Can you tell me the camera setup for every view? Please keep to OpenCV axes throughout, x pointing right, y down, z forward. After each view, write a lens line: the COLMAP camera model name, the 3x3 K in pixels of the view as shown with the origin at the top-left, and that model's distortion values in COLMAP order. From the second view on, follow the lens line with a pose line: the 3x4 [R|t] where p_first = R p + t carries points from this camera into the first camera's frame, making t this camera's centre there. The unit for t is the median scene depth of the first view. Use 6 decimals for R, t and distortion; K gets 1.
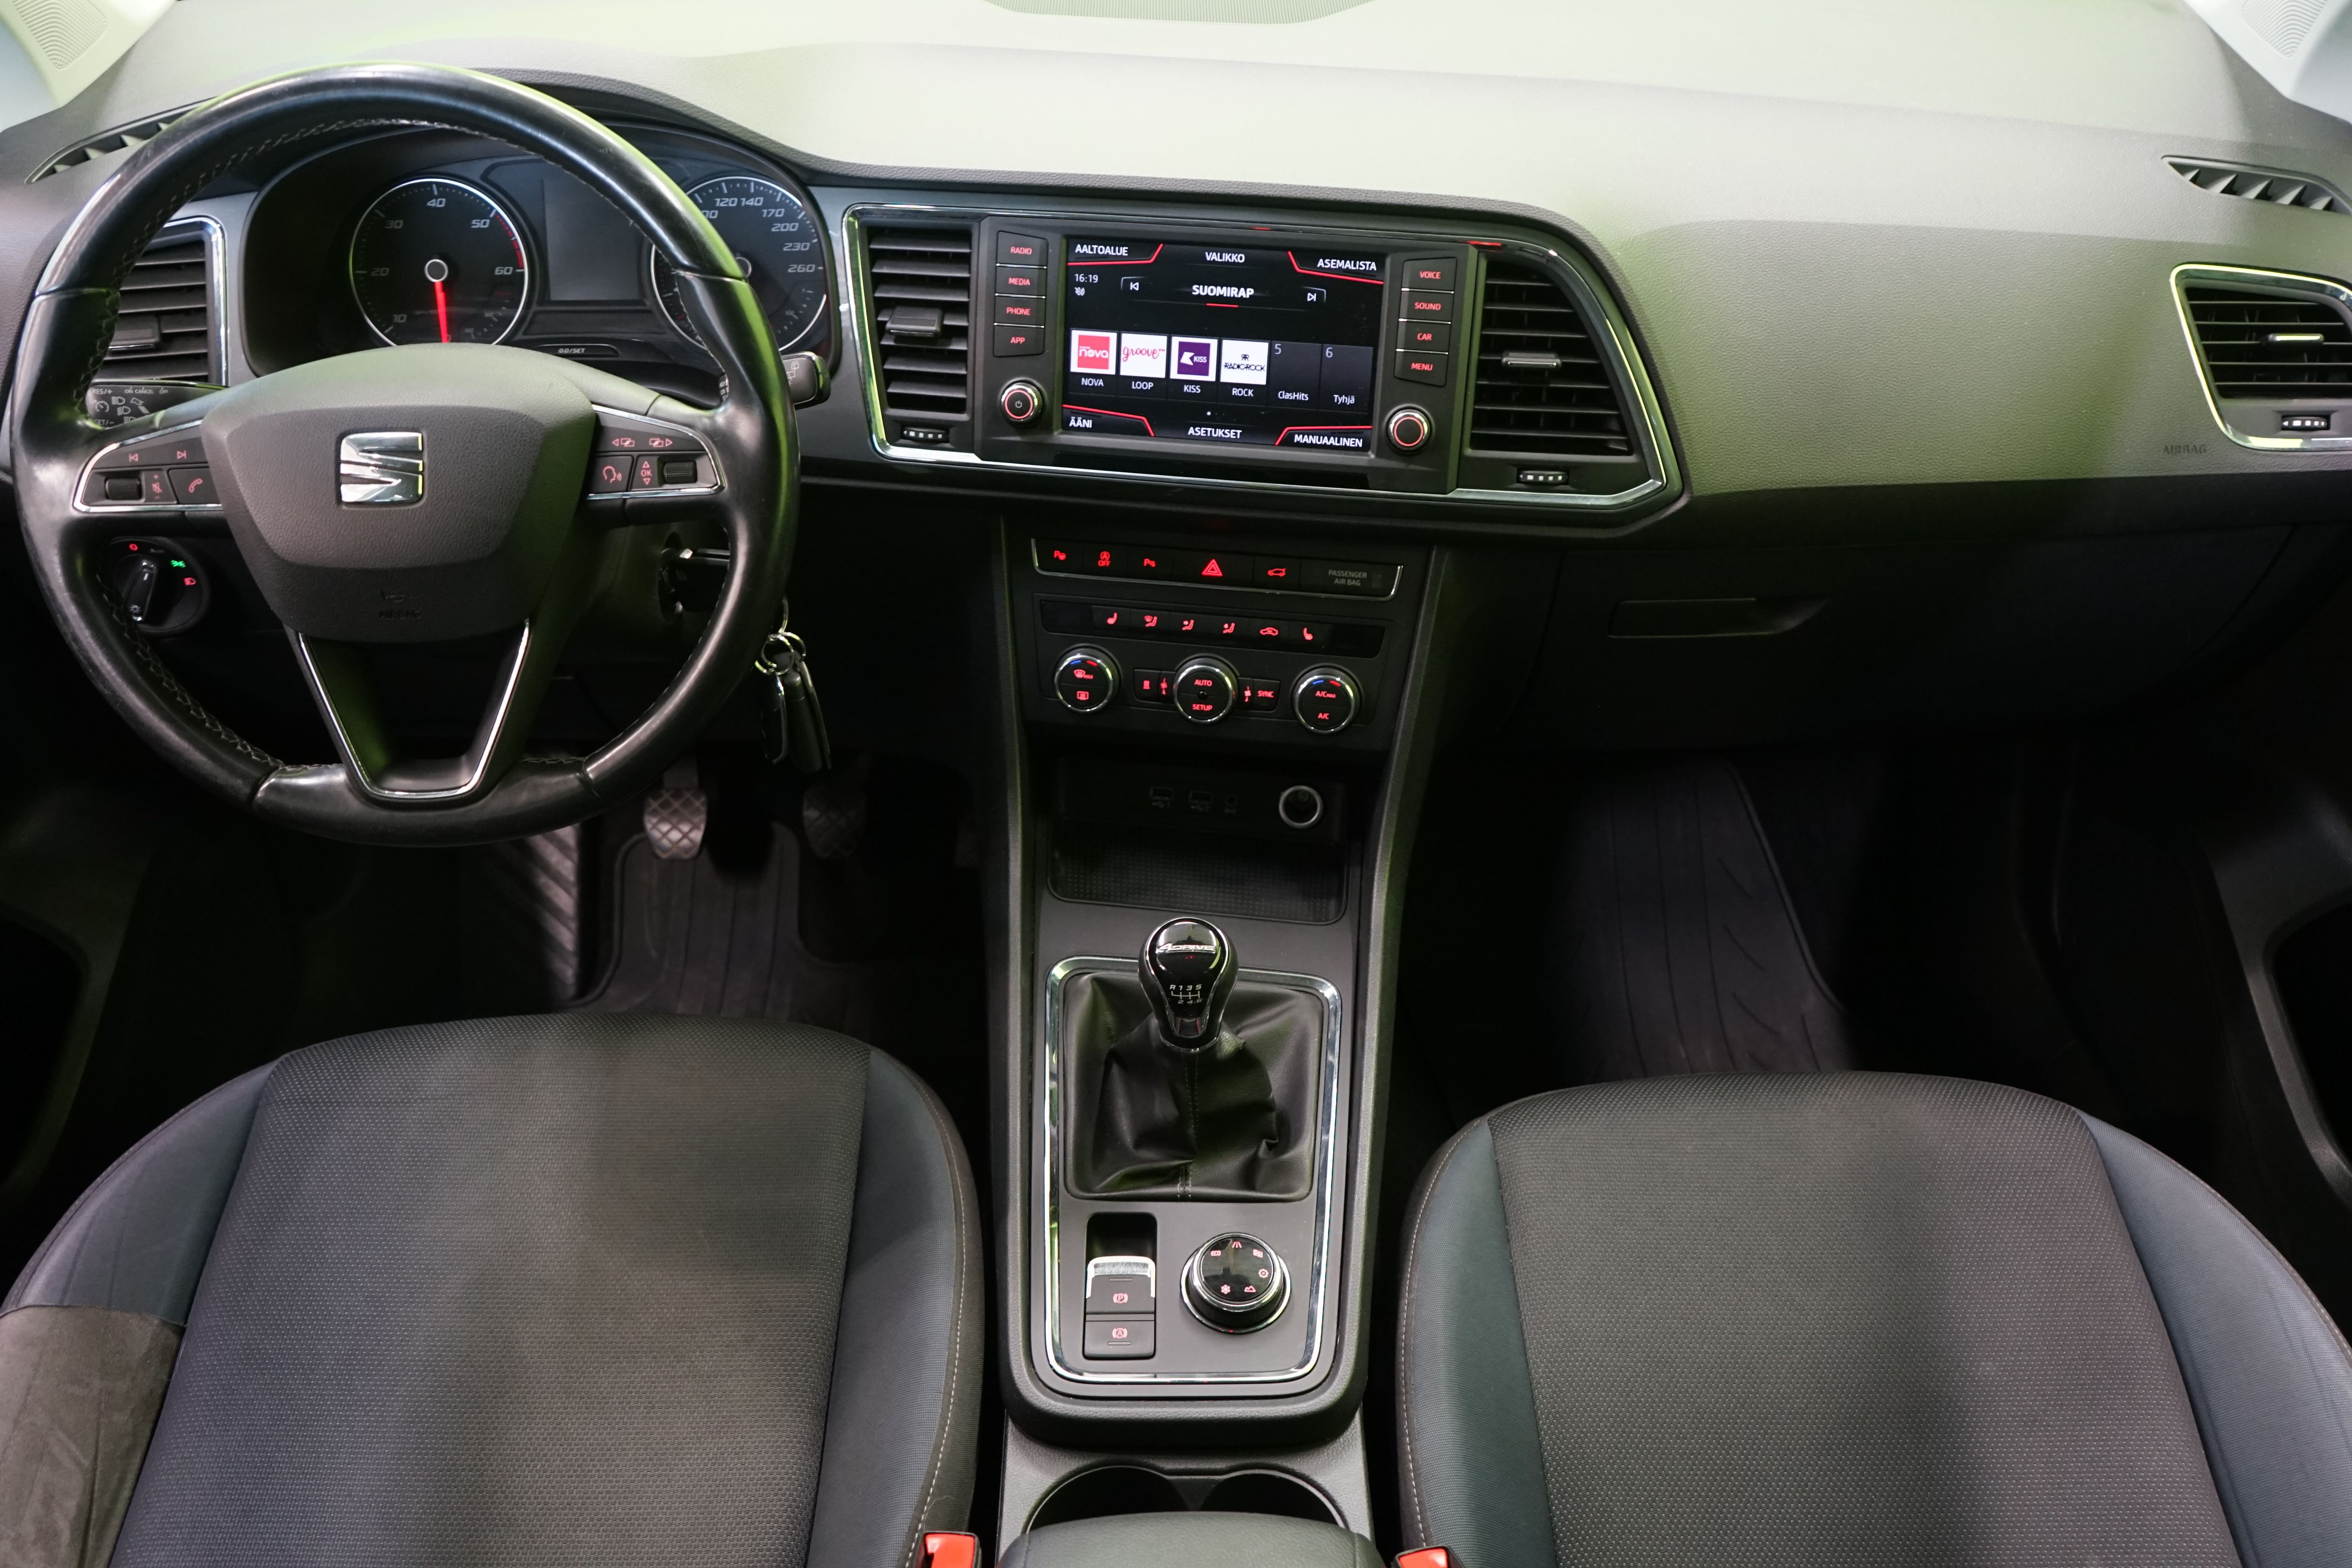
lens RADIAL K [[1890.8, 0, 1176.0], [0, 1890.8, 784.0], [0, 0, 1]] dist [-0.037923, 0.058440]
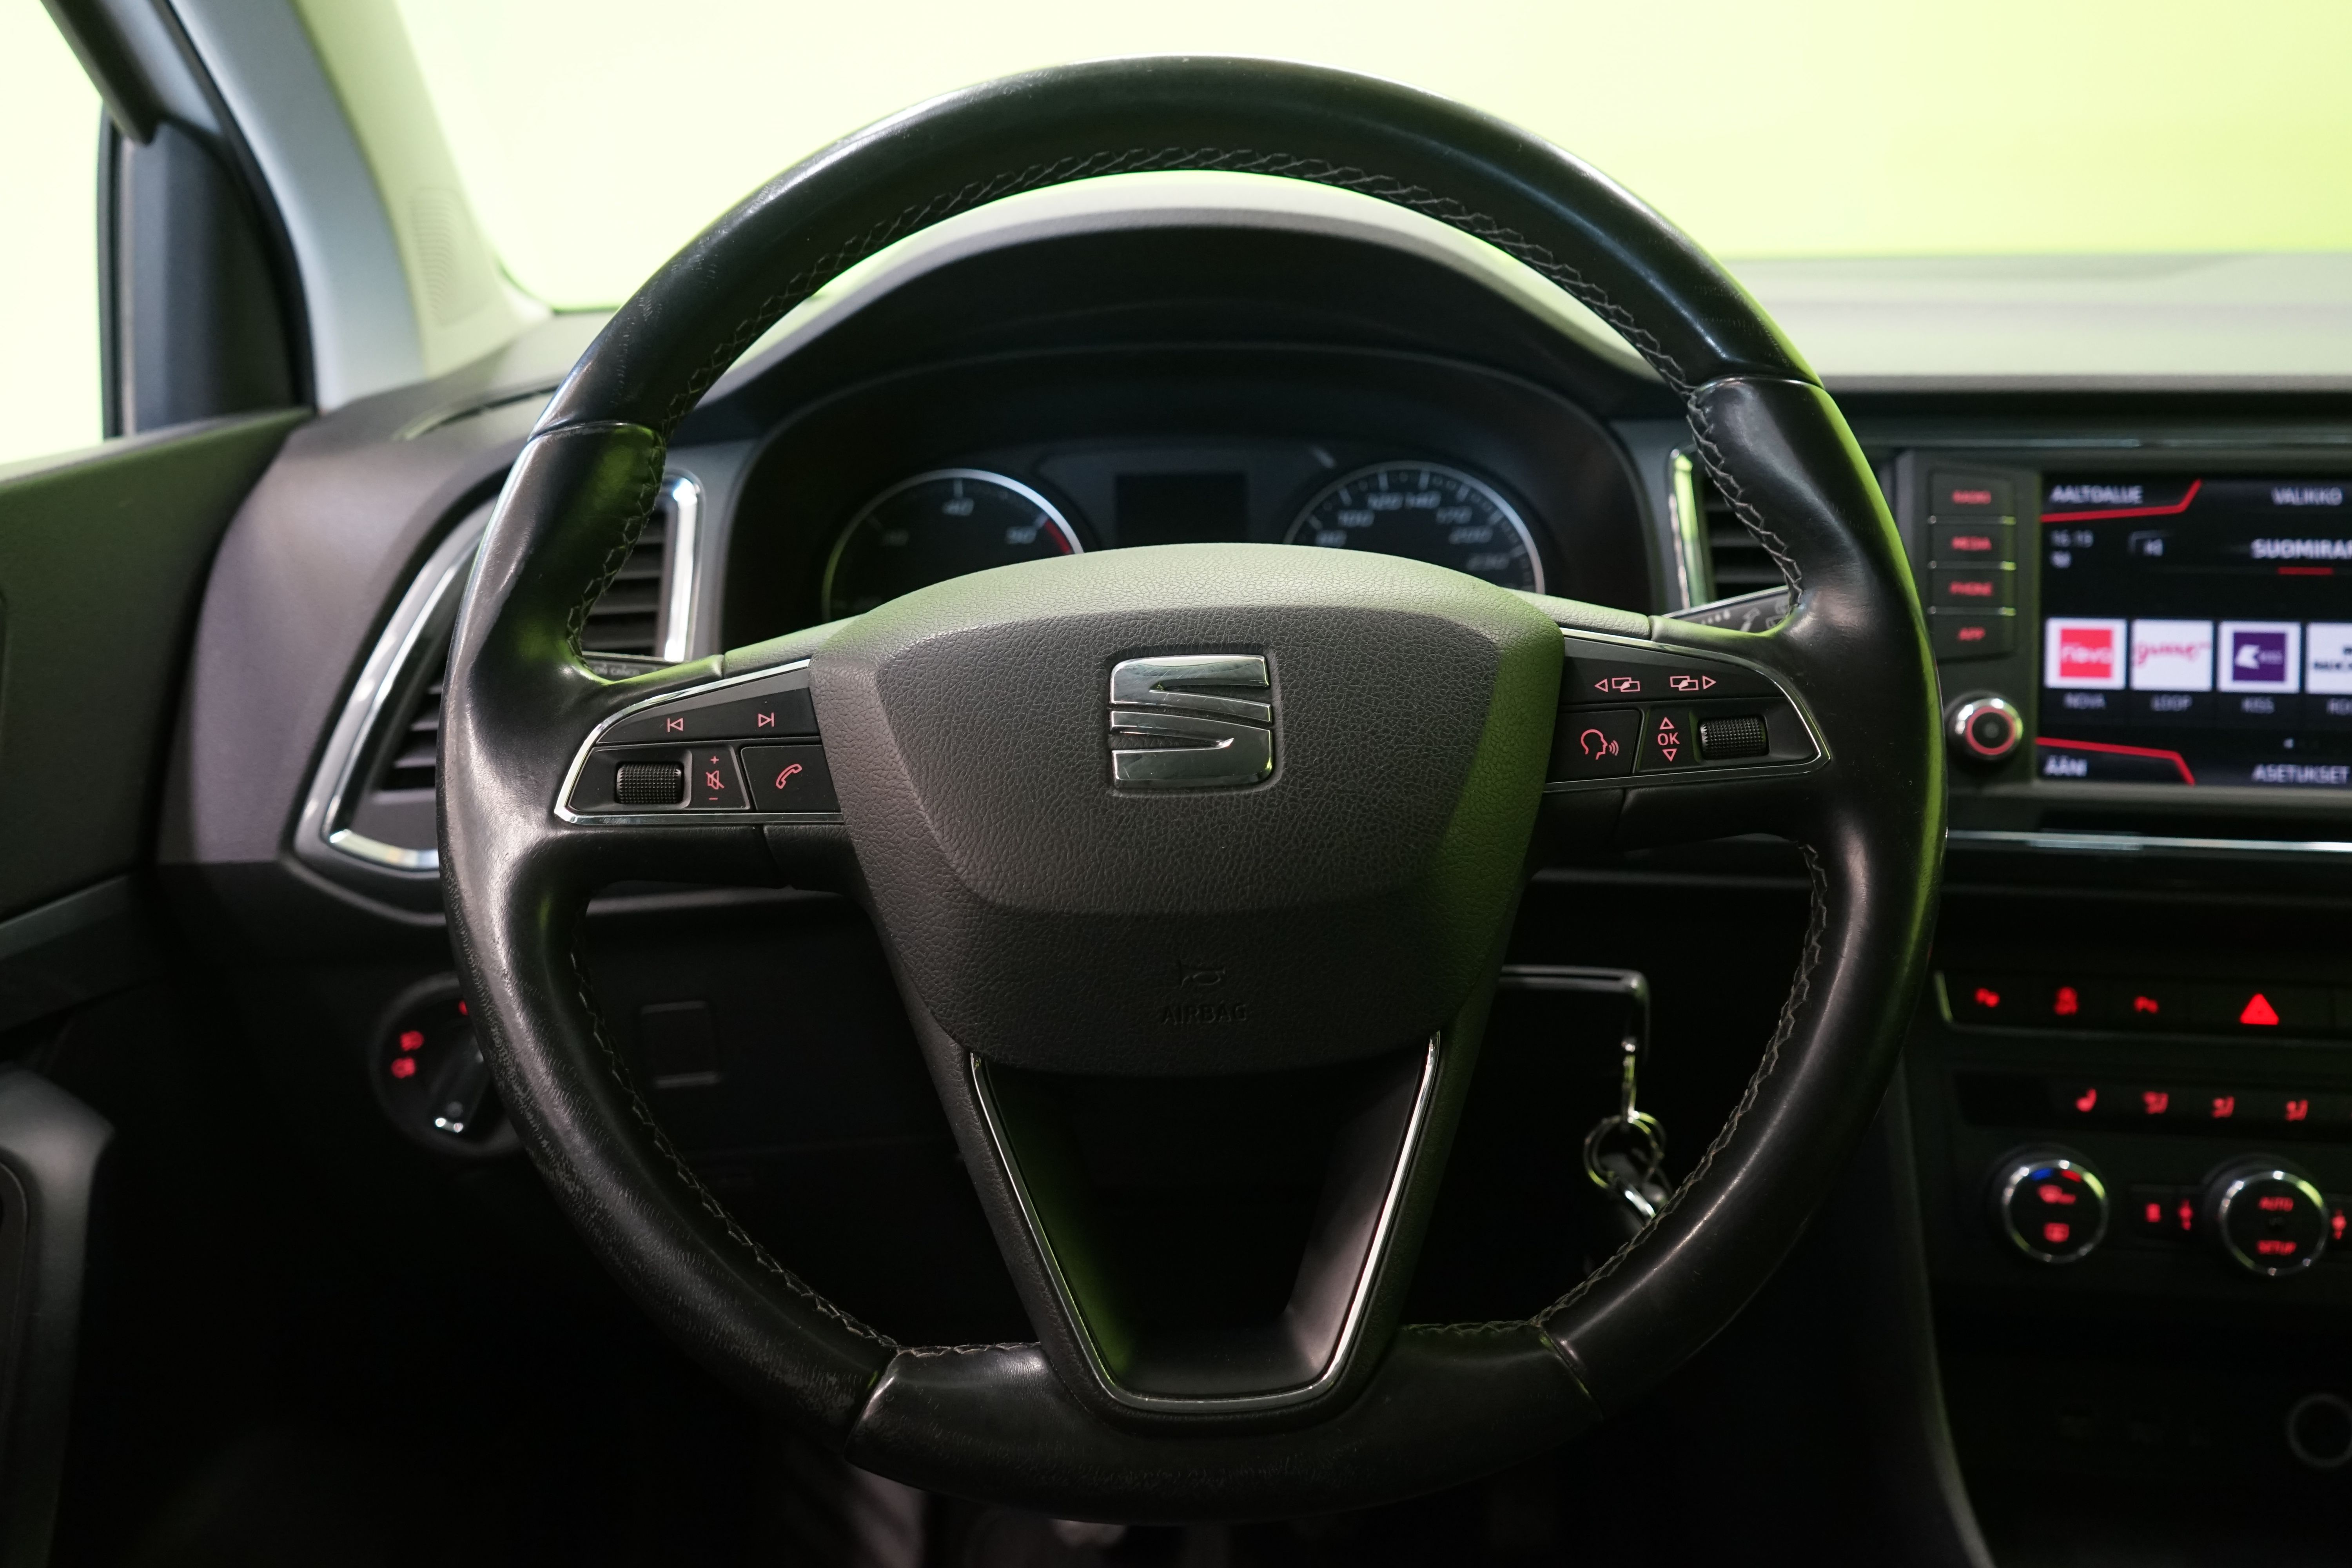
lens RADIAL K [[1893.9, 0, 1176.0], [0, 1893.9, 784.0], [0, 0, 1]] dist [-0.004908, -0.003194]
pose [[0.999830, -0.018338, -0.001699, -0.344552], [0.016727, 0.942839, -0.332828, 0.013952], [0.007705, 0.332743, 0.942986, 0.426946]]
